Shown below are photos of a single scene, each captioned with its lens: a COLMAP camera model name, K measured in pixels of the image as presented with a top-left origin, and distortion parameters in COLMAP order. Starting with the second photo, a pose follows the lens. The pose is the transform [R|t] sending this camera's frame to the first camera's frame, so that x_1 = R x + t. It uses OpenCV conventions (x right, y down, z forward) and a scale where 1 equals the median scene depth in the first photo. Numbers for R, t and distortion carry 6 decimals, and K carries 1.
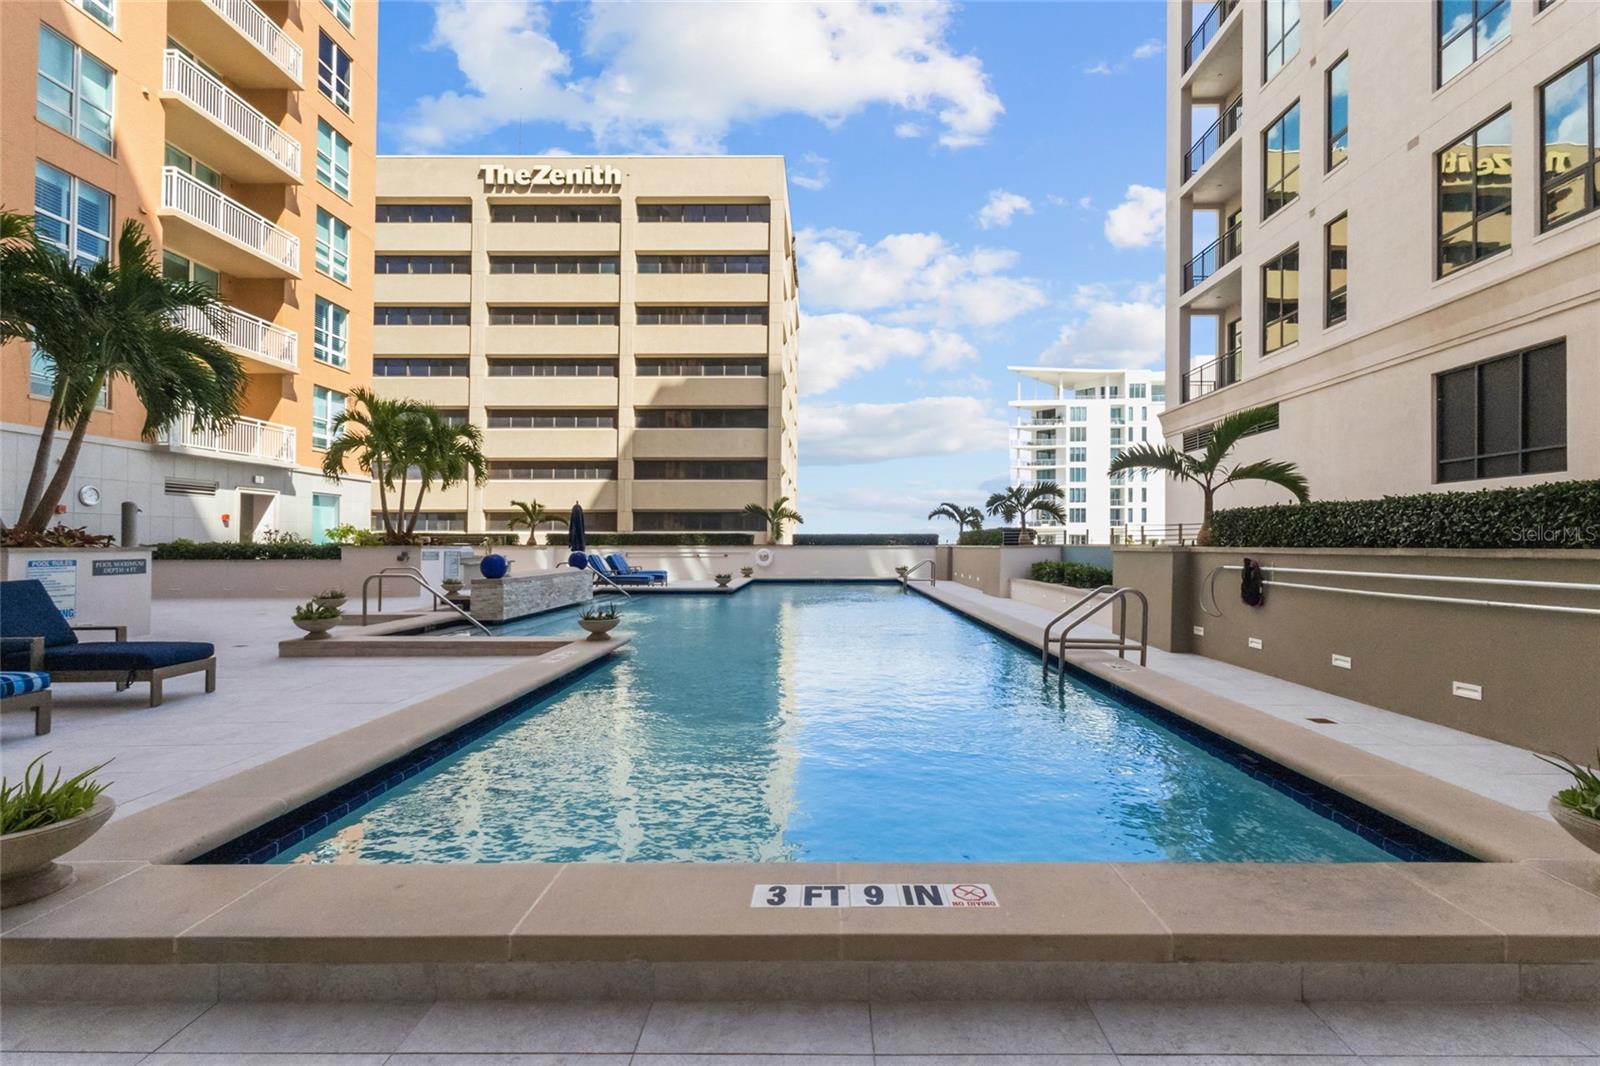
lens RADIAL K [[730.5, 0, 822.2], [0, 730.5, 539.0], [0, 0, 1]] dist [0.004076, -0.000433]
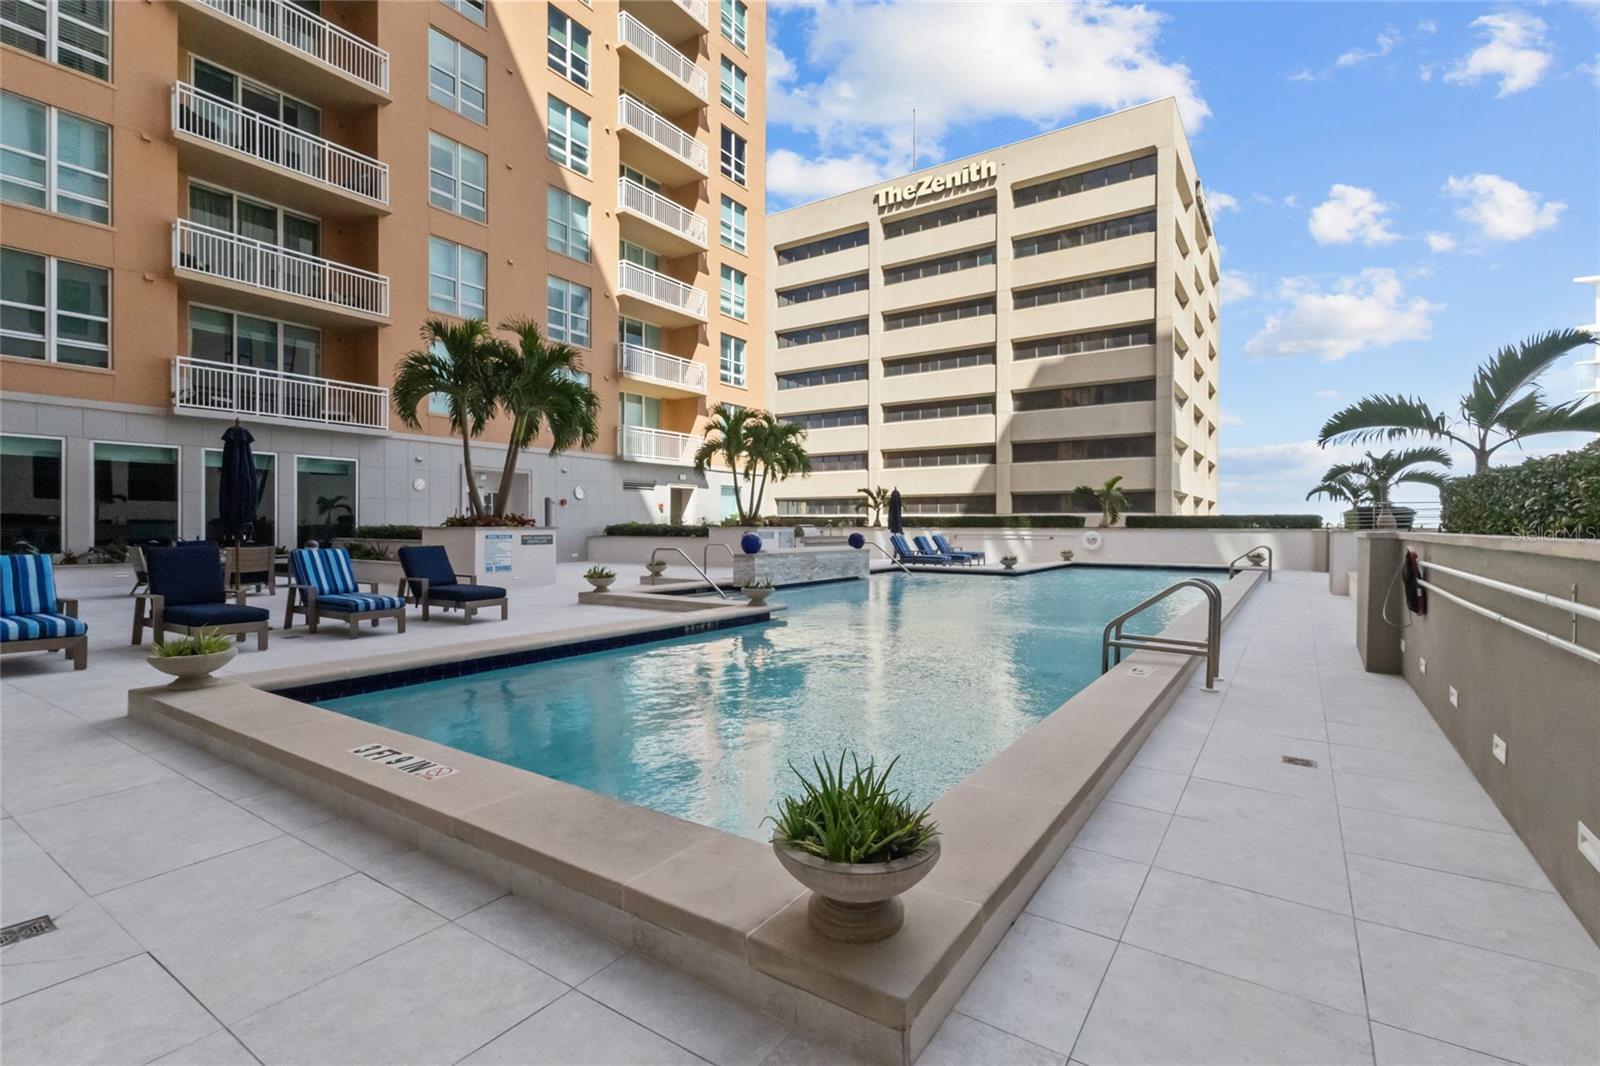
lens RADIAL K [[730.5, 0, 835.7], [0, 730.5, 529.0], [0, 0, 1]] dist [0.004076, -0.000433]
pose [[0.834965, 0.005924, -0.550271, 0.185497], [-0.000083, 0.999943, 0.010639, -0.000081], [0.550303, -0.008838, 0.834918, 0.028125]]
